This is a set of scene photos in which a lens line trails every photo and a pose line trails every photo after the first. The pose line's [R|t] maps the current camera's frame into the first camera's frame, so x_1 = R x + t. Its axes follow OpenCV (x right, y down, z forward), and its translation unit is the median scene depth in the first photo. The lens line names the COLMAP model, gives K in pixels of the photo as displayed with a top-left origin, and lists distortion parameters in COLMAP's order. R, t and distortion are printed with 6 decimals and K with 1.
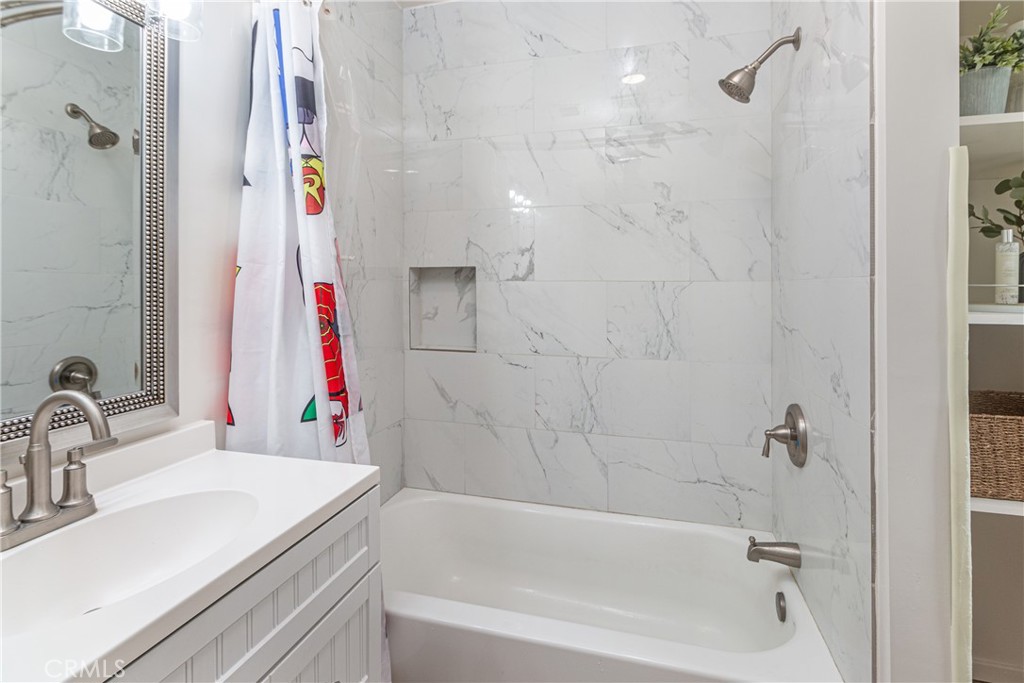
lens RADIAL K [[479.3, 0, 513.7], [0, 479.3, 285.1], [0, 0, 1]] dist [-0.002019, -0.000152]
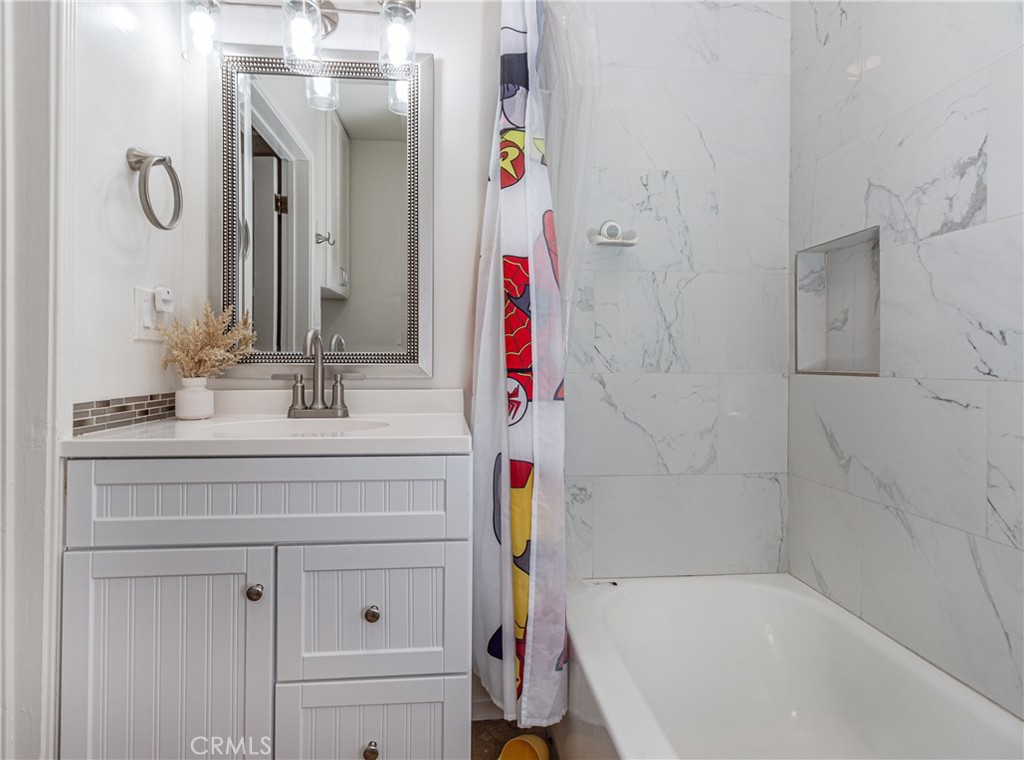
lens RADIAL K [[523.9, 0, 510.2], [0, 523.9, 364.0], [0, 0, 1]] dist [0.002916, -0.000406]
pose [[0.353274, -0.002033, -0.935518, 0.356763], [-0.000404, 0.999997, -0.002326, 0.130877], [0.935520, 0.001199, 0.353272, 0.383486]]
